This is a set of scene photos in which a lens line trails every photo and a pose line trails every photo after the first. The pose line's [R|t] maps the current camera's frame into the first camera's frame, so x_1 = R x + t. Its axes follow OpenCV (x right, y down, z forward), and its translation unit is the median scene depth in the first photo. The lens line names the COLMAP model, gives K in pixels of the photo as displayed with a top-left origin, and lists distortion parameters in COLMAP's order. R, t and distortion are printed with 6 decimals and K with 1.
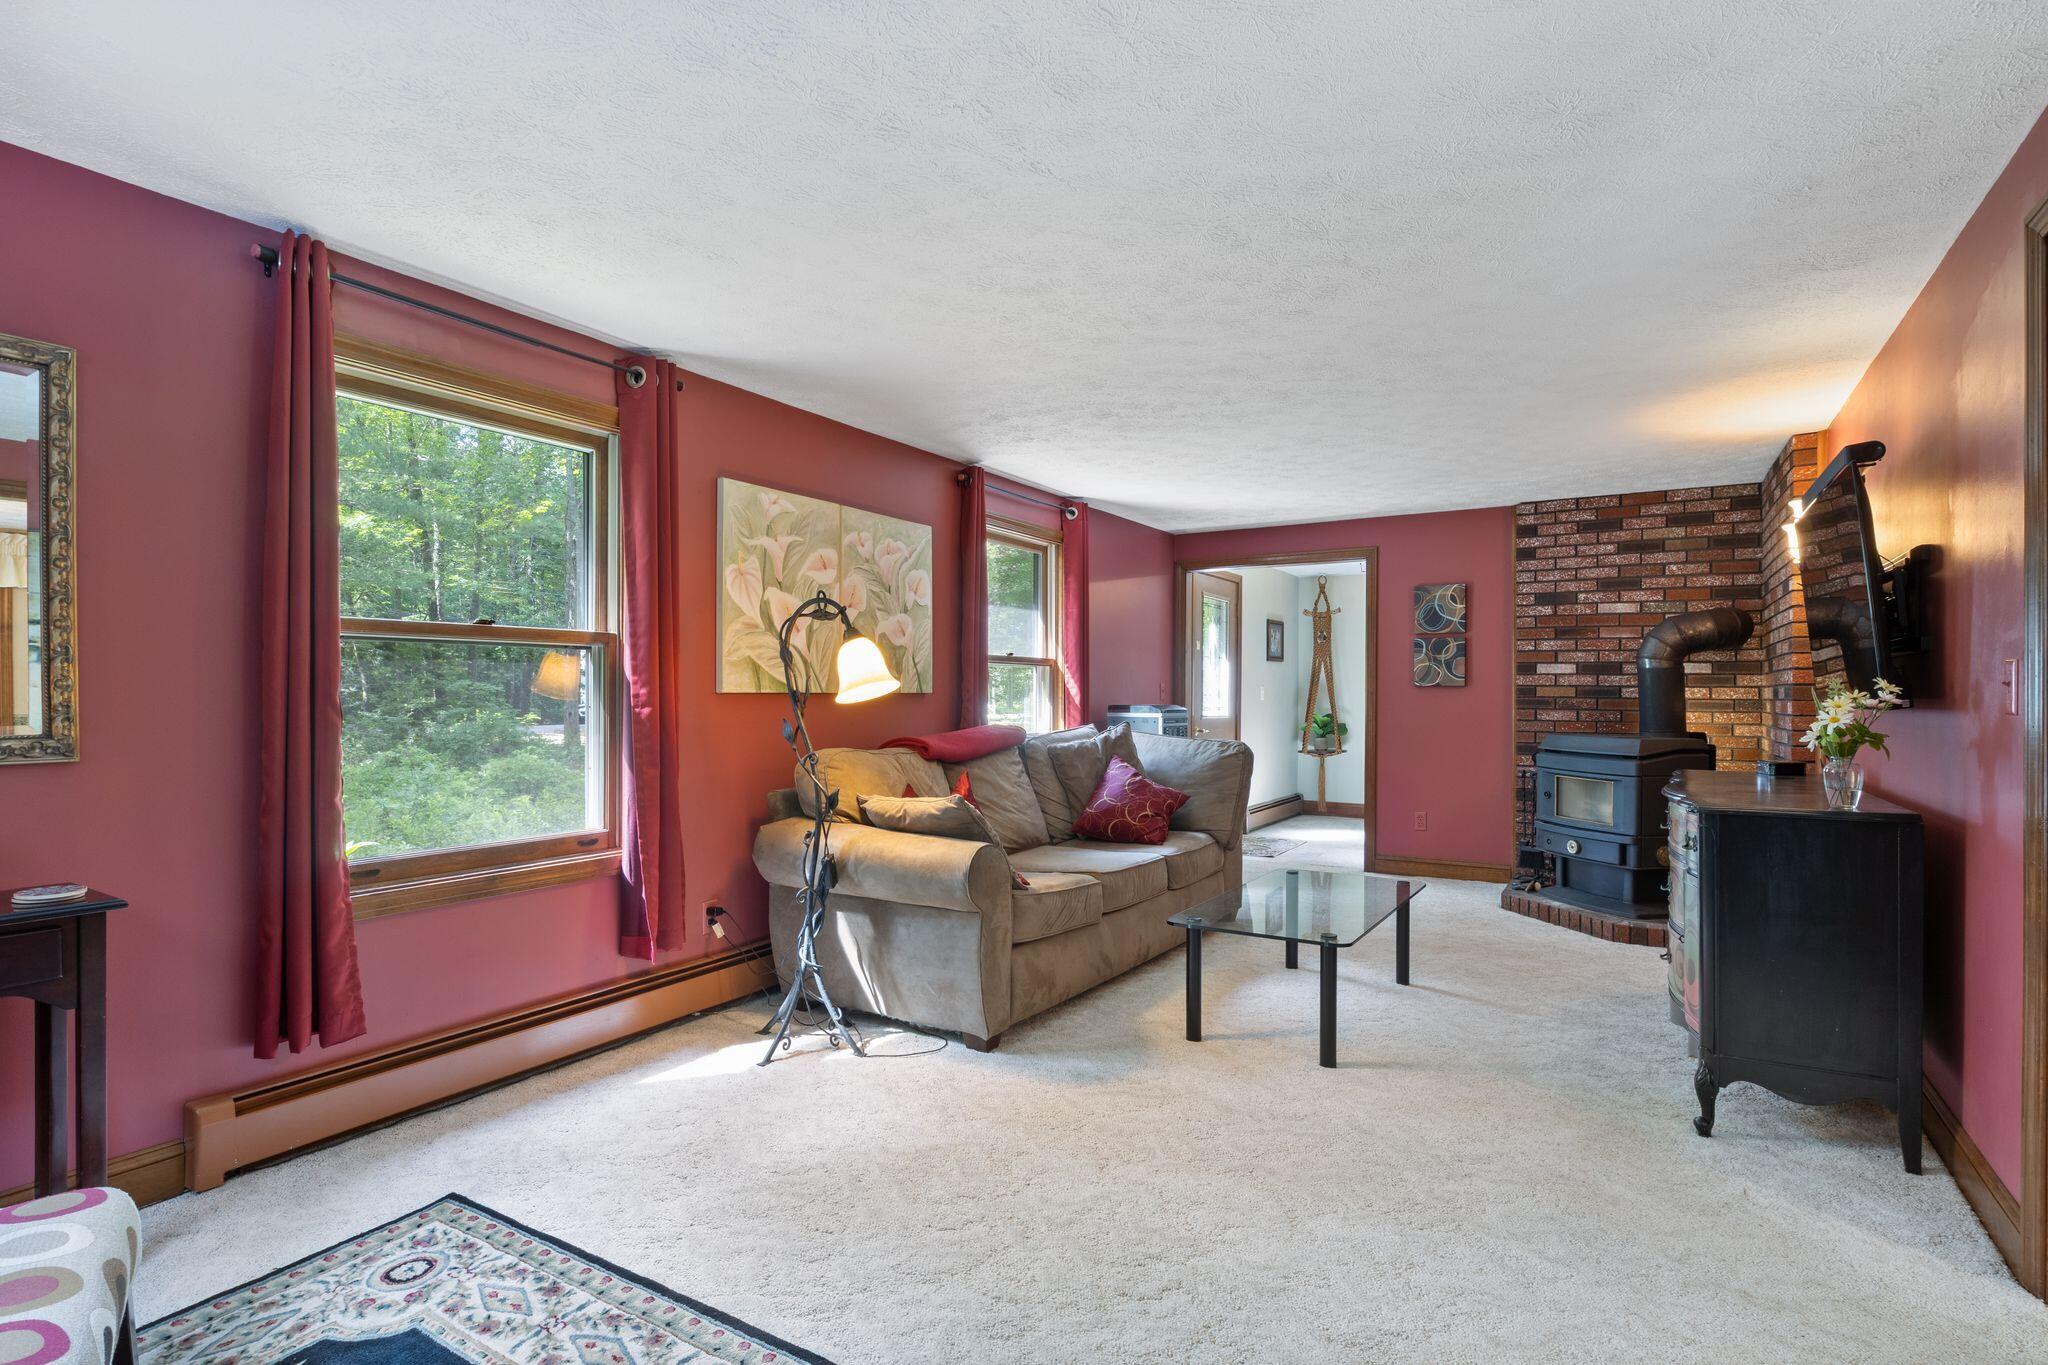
lens RADIAL K [[1025.6, 0, 1024.0], [0, 1025.6, 682.5], [0, 0, 1]] dist [-0.007999, -0.001280]
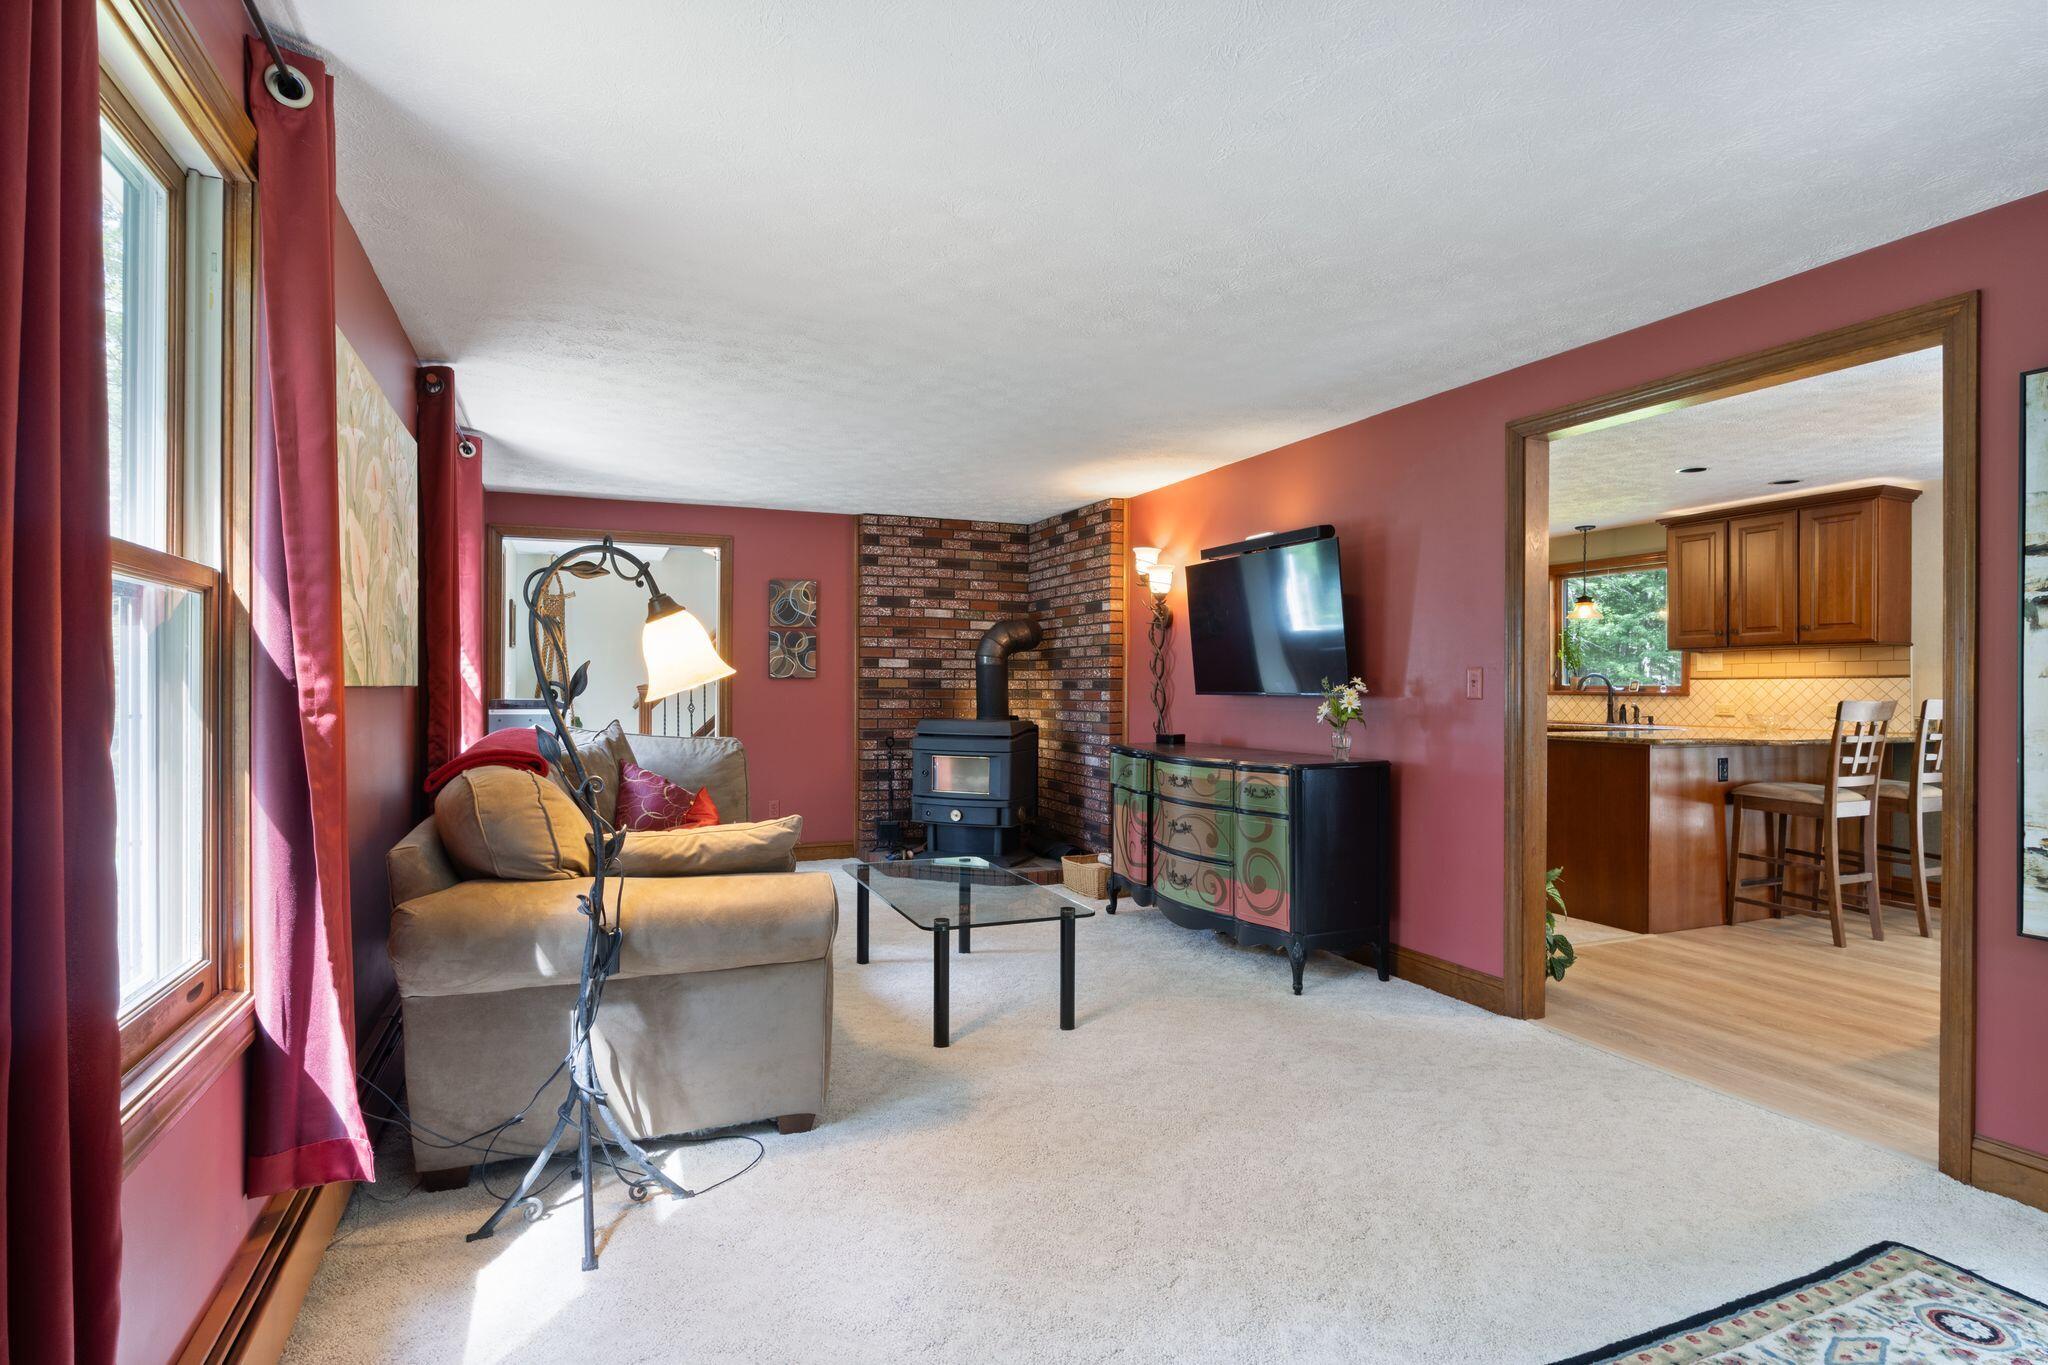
lens RADIAL K [[1025.6, 0, 1024.0], [0, 1025.6, 682.5], [0, 0, 1]] dist [-0.007999, -0.001280]
pose [[0.580669, 0.001213, 0.814139, -0.346599], [-0.009464, 0.999941, 0.005260, 0.000648], [-0.814085, -0.010760, 0.580646, 0.228888]]
